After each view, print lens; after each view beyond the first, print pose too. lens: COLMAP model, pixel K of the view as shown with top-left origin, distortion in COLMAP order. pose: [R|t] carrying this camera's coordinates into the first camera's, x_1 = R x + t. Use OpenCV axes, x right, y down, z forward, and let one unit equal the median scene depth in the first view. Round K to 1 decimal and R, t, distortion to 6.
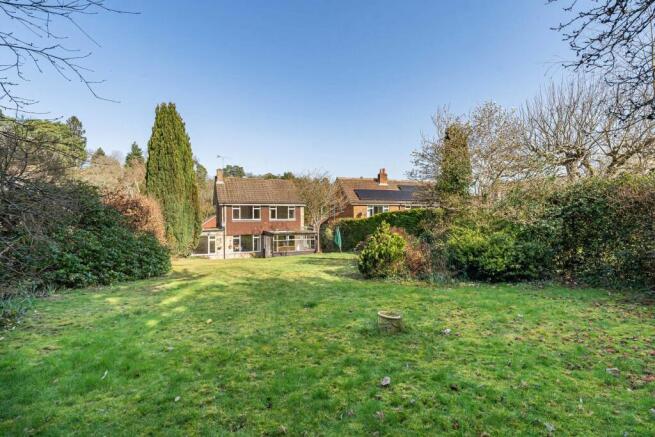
lens RADIAL K [[299.0, 0, 327.9], [0, 299.0, 218.0], [0, 0, 1]] dist [0.001010, 0.000170]
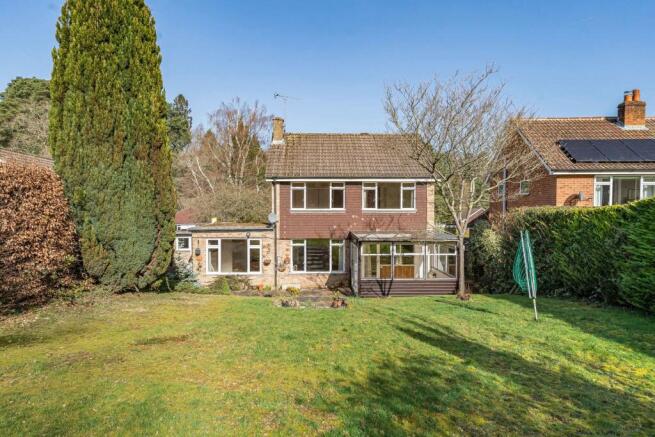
lens RADIAL K [[388.4, 0, 326.1], [0, 388.4, 212.6], [0, 0, 1]] dist [-0.008990, 0.002544]
pose [[0.923217, 0.009552, -0.384160, -0.002126], [-0.007579, 0.999949, 0.006649, 0.005960], [0.384204, -0.003226, 0.923243, 0.382129]]
